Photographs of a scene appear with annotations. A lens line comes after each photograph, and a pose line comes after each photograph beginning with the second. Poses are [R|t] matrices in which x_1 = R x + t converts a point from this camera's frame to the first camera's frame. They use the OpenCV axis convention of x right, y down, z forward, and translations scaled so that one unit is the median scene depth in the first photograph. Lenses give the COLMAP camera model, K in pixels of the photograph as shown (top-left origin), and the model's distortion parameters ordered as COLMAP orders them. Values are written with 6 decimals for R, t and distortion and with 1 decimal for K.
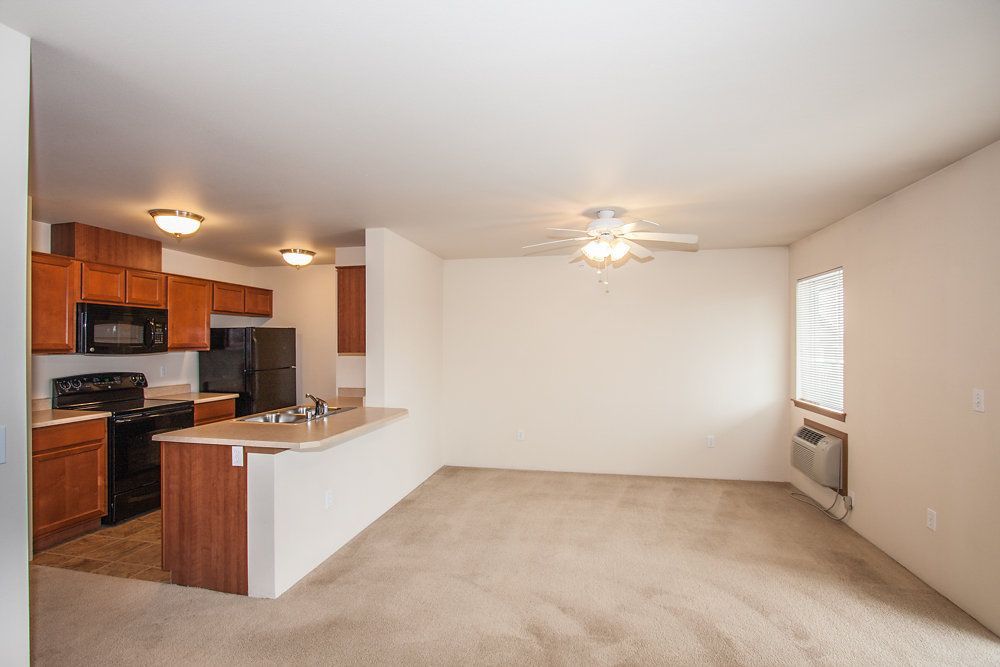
lens RADIAL K [[463.8, 0, 502.8], [0, 463.8, 341.2], [0, 0, 1]] dist [-0.012053, 0.001008]
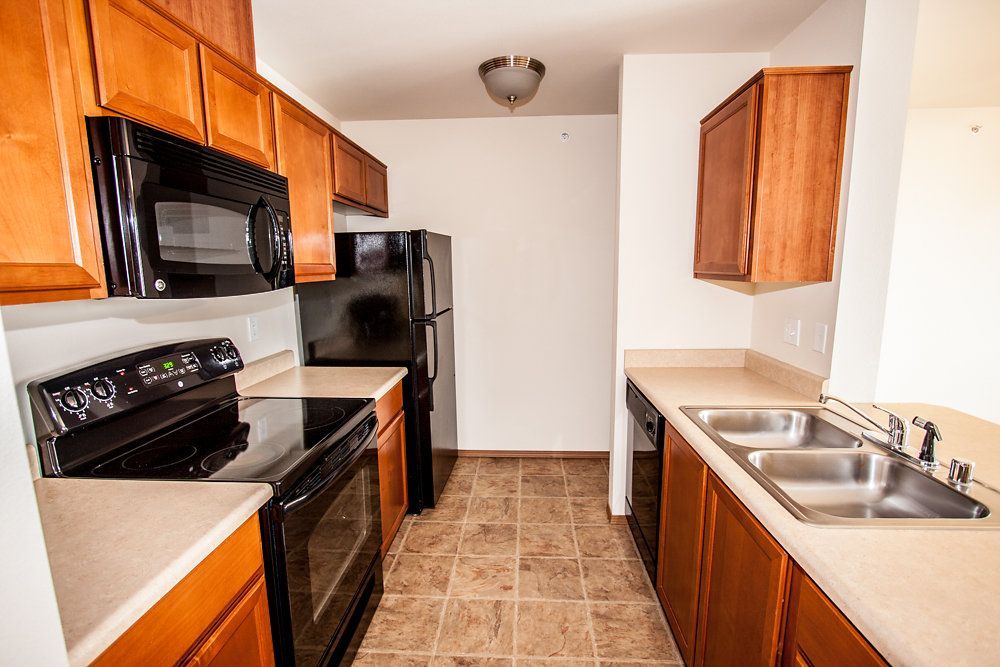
lens RADIAL K [[463.8, 0, 502.8], [0, 463.8, 341.2], [0, 0, 1]] dist [-0.012053, 0.001008]
pose [[0.989660, -0.032456, 0.139713, -0.700918], [0.009412, 0.986659, 0.162531, 0.007830], [-0.143124, -0.159535, 0.976762, 0.652270]]
